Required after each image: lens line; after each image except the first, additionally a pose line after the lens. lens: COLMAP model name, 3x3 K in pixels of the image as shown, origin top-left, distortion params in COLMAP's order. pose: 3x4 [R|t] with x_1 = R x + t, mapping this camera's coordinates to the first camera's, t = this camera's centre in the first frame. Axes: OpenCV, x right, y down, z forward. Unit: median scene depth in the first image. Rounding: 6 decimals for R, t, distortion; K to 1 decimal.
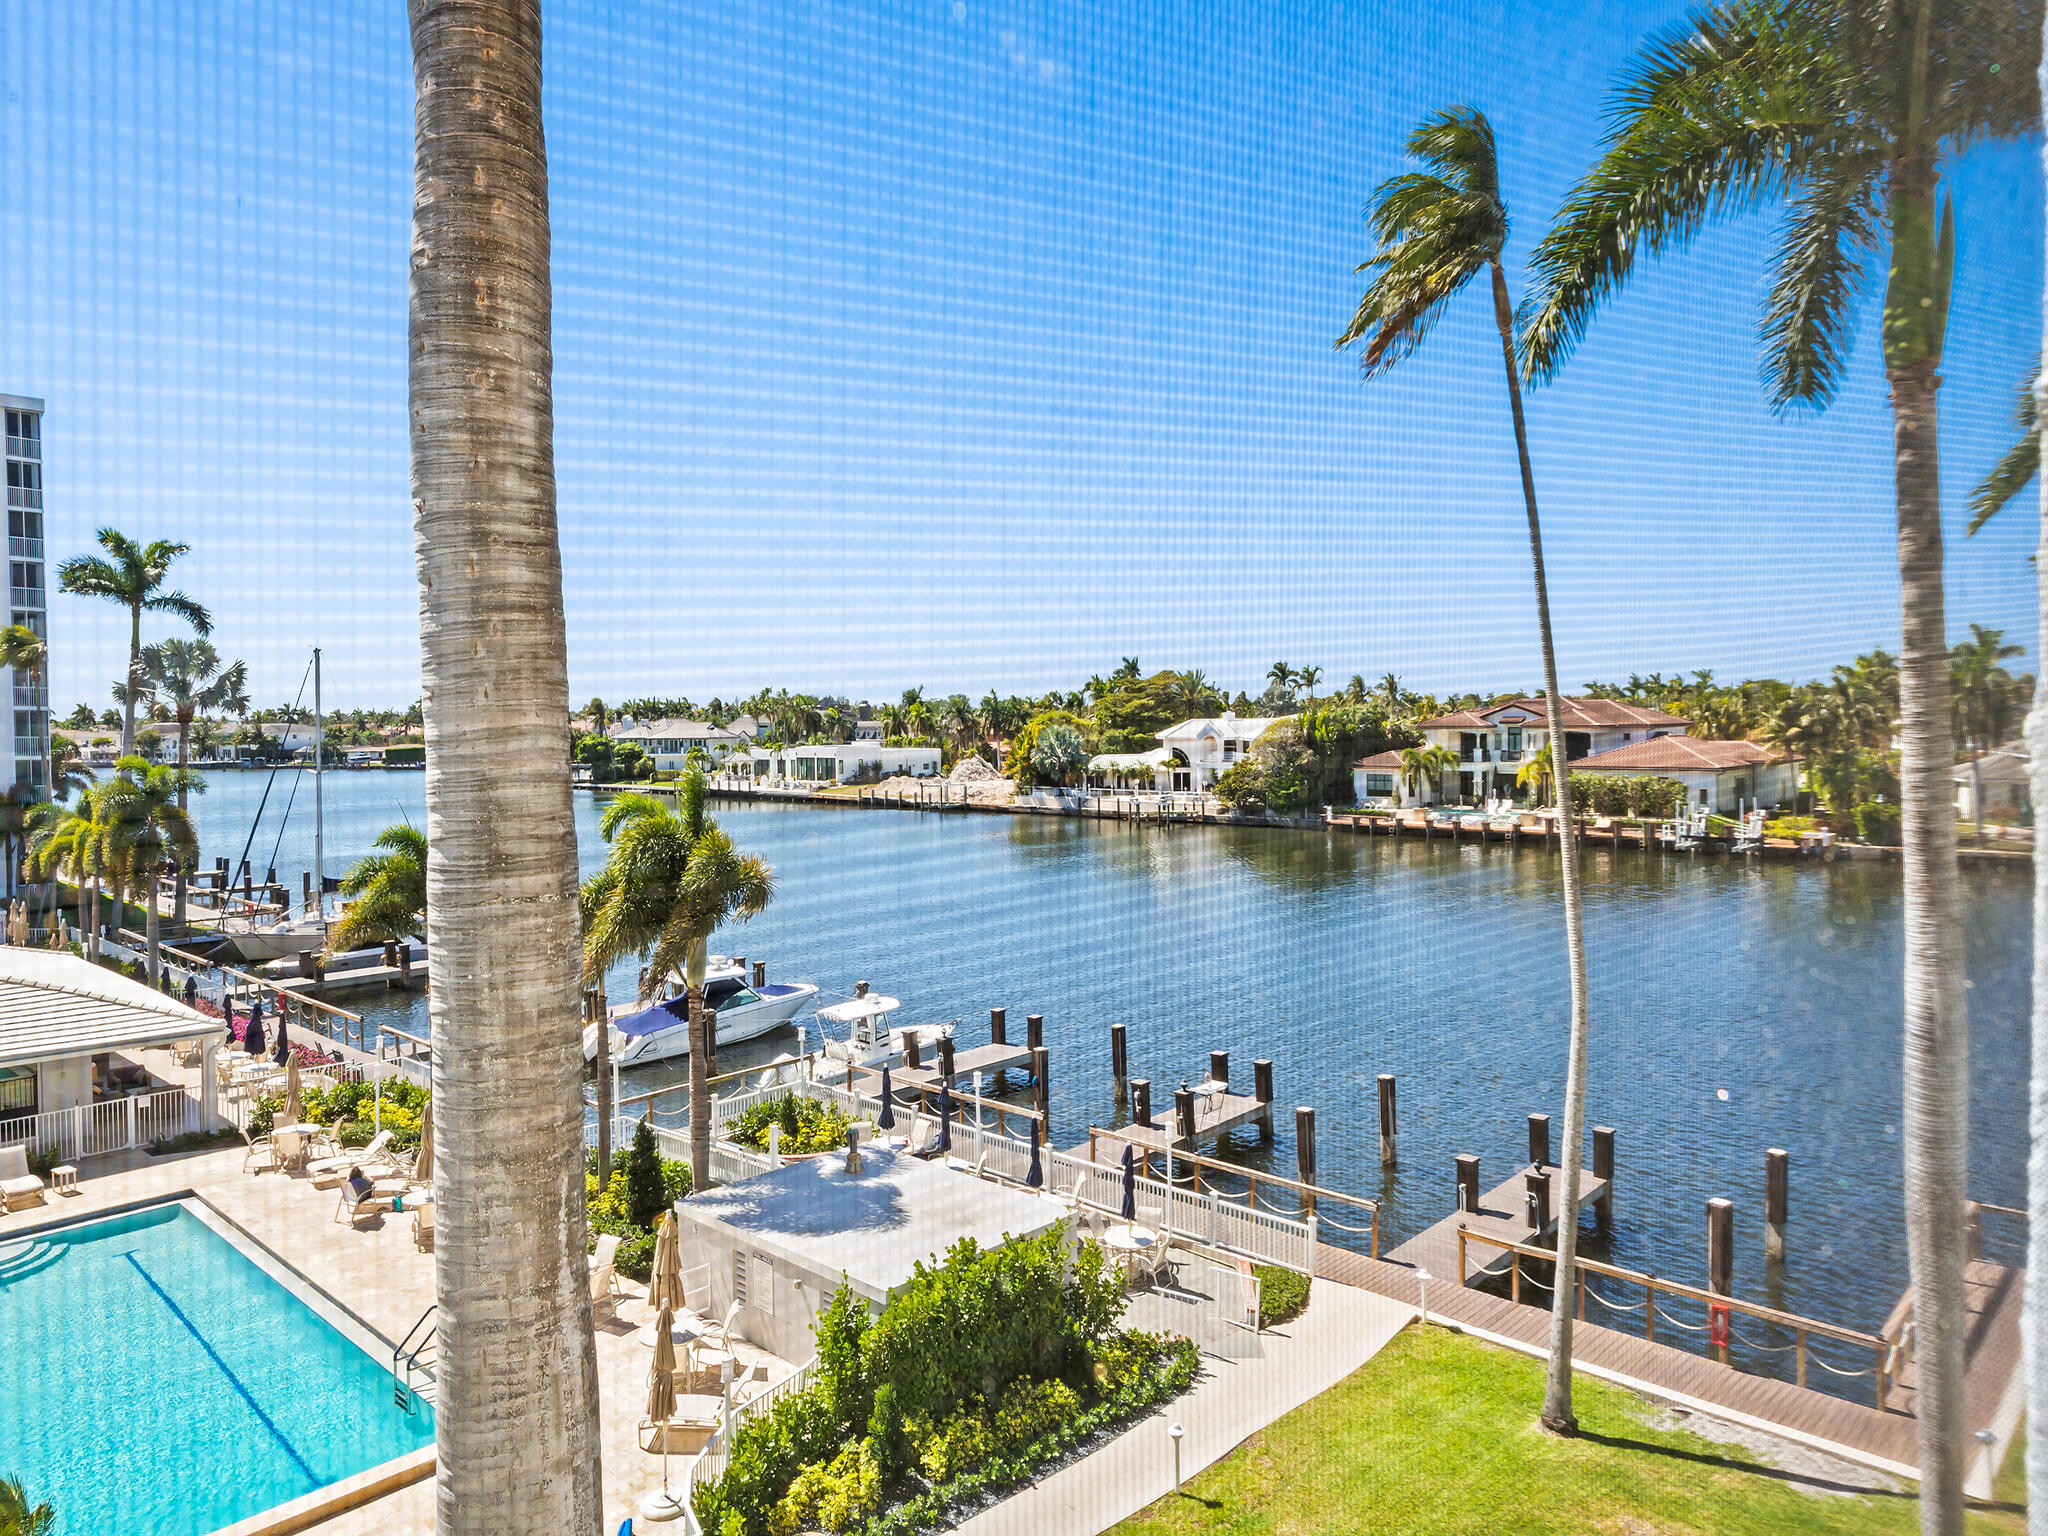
lens RADIAL K [[1449.3, 0, 1024.0], [0, 1449.3, 768.0], [0, 0, 1]] dist [0.001840, 0.000763]
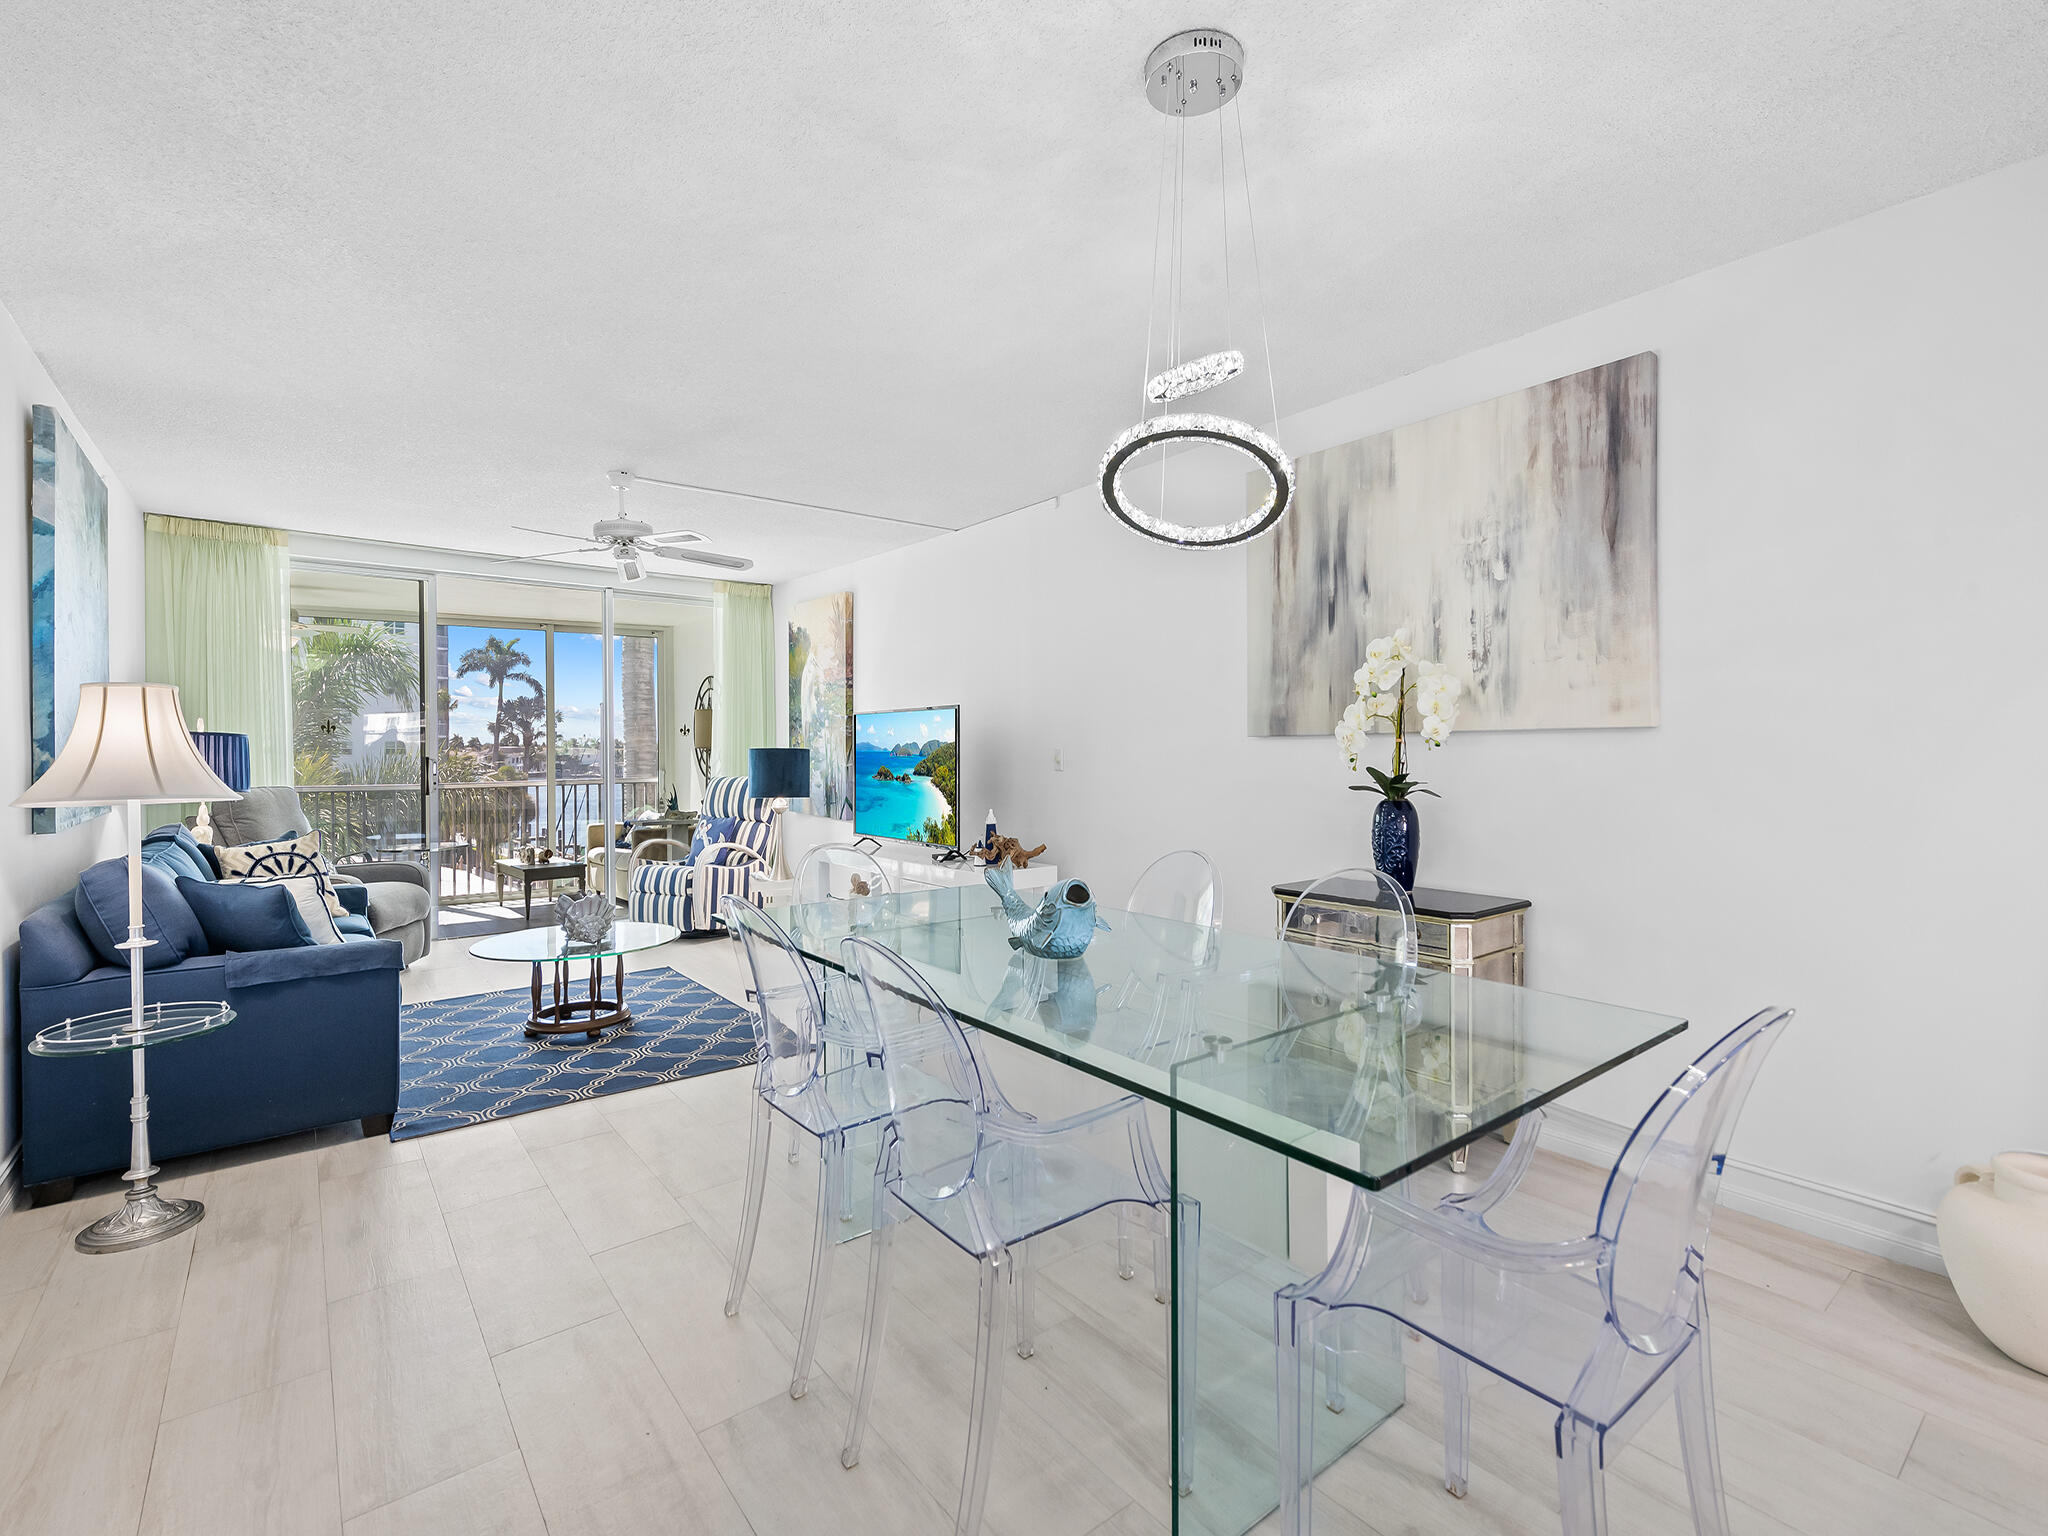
lens RADIAL K [[960.9, 0, 1023.1], [0, 960.9, 760.8], [0, 0, 1]] dist [0.002235, 0.000290]
pose [[0.999107, 0.008405, -0.041419, 0.053098], [-0.009286, 0.999734, -0.021126, 0.004929], [0.041230, 0.021491, 0.998919, -0.107643]]
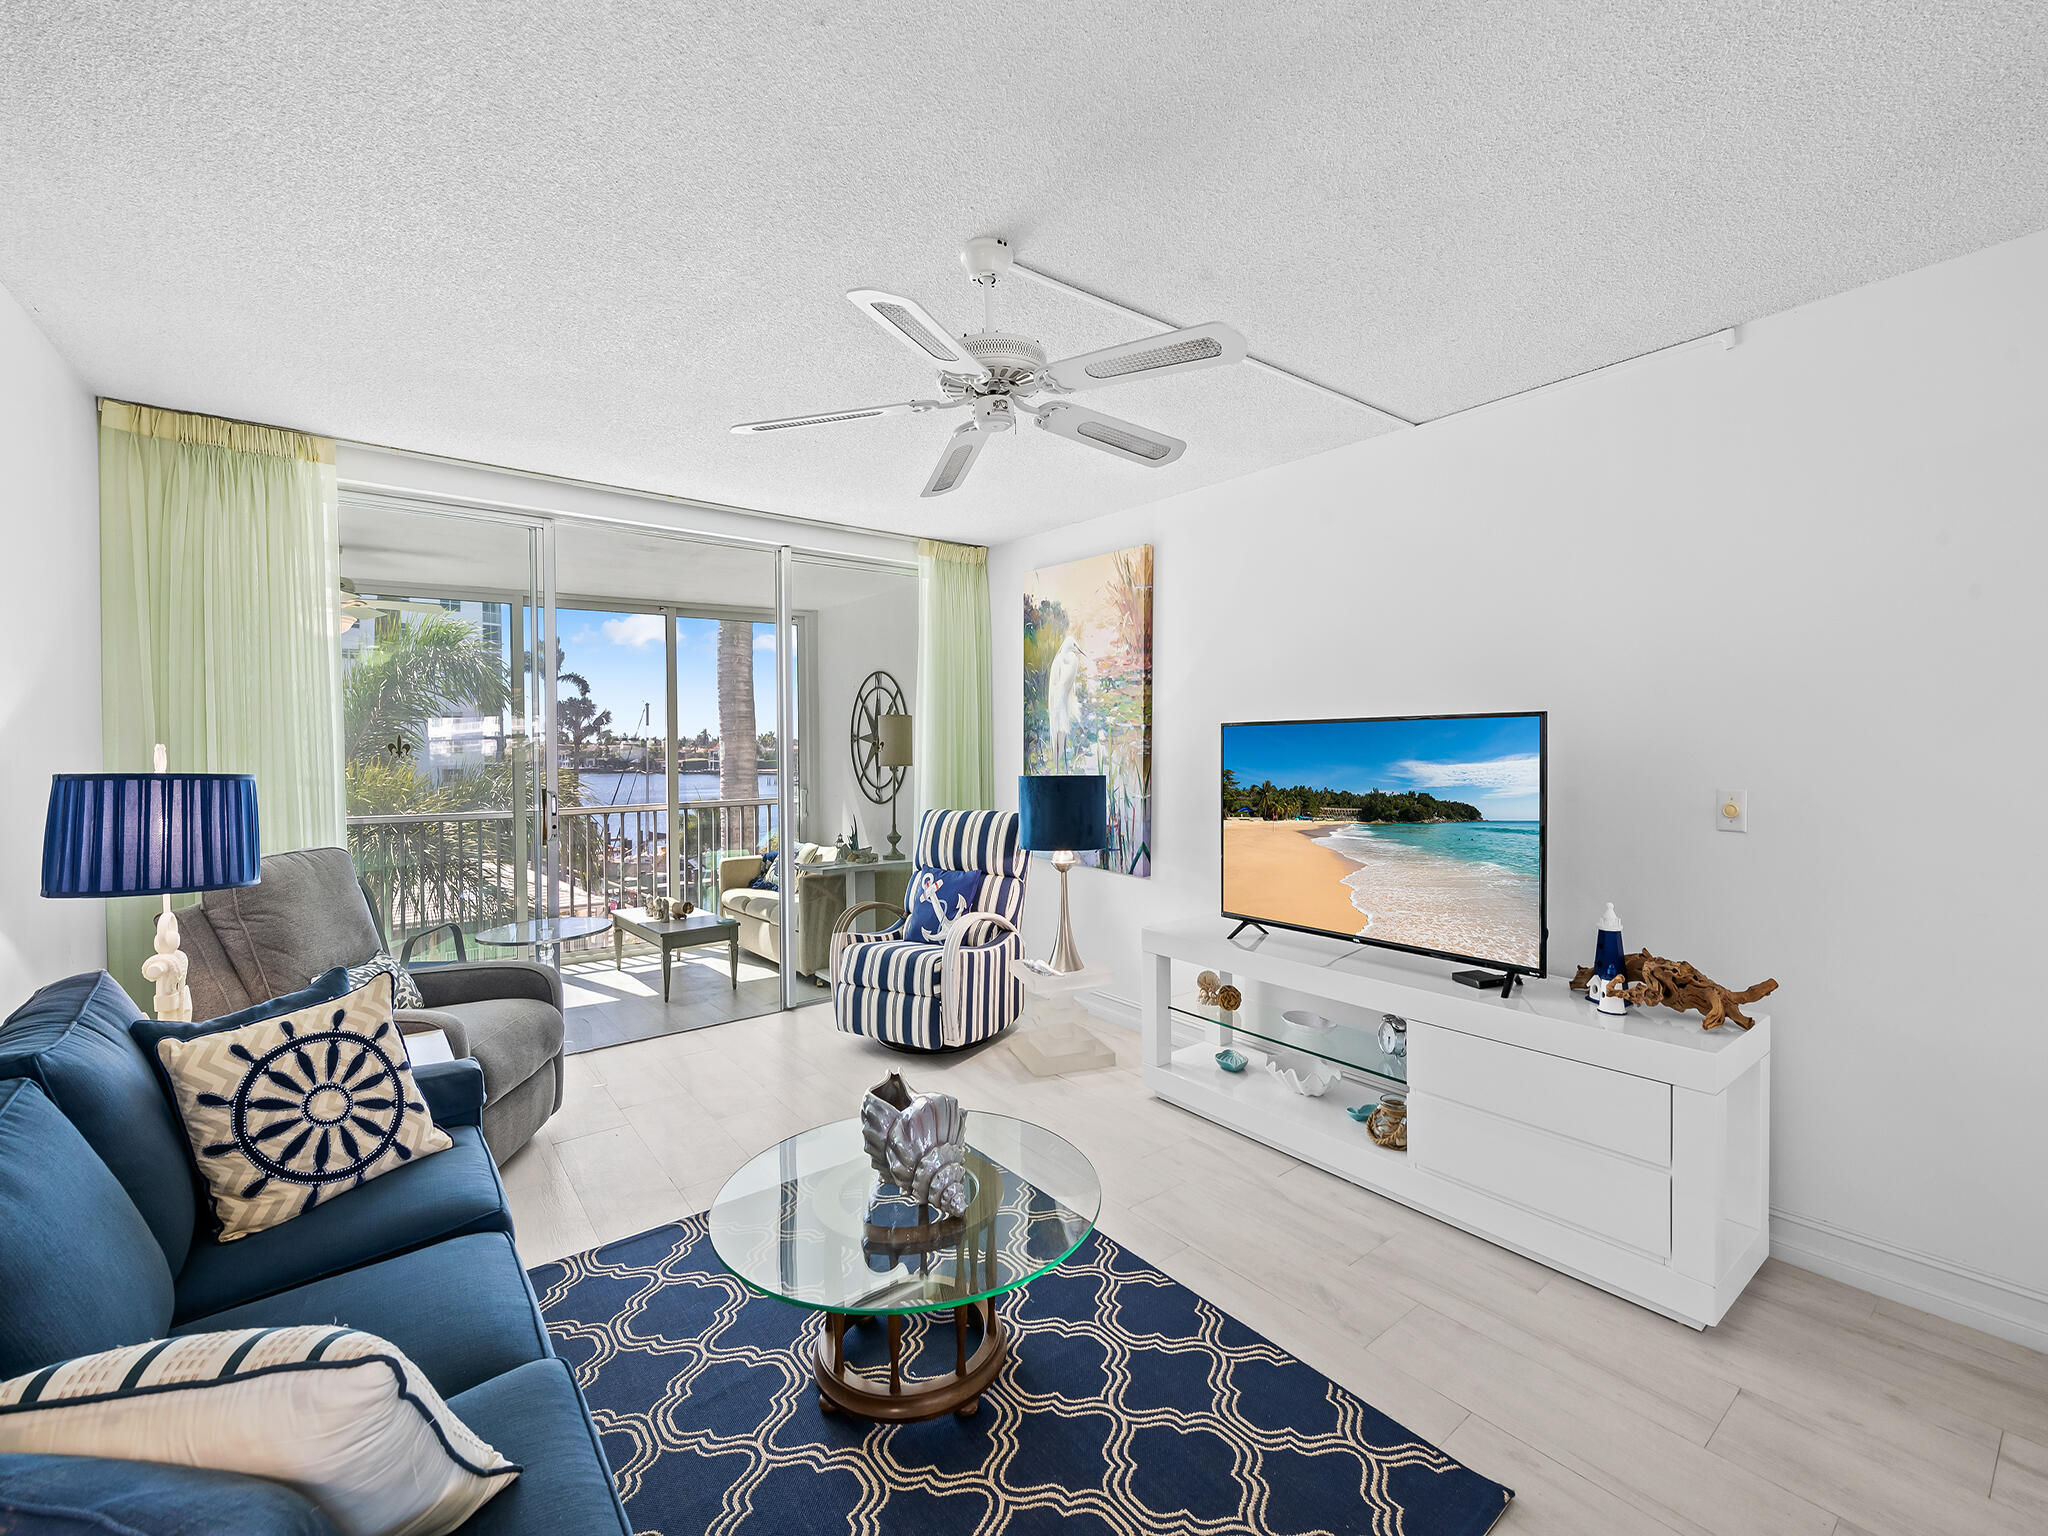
lens RADIAL K [[901.3, 0, 1026.4], [0, 901.3, 763.5], [0, 0, 1]] dist [0.000638, -0.000198]
pose [[0.998623, 0.006217, -0.052088, 0.031477], [-0.006886, 0.999896, -0.012662, 0.002575], [0.052004, 0.013003, 0.998562, -0.080838]]
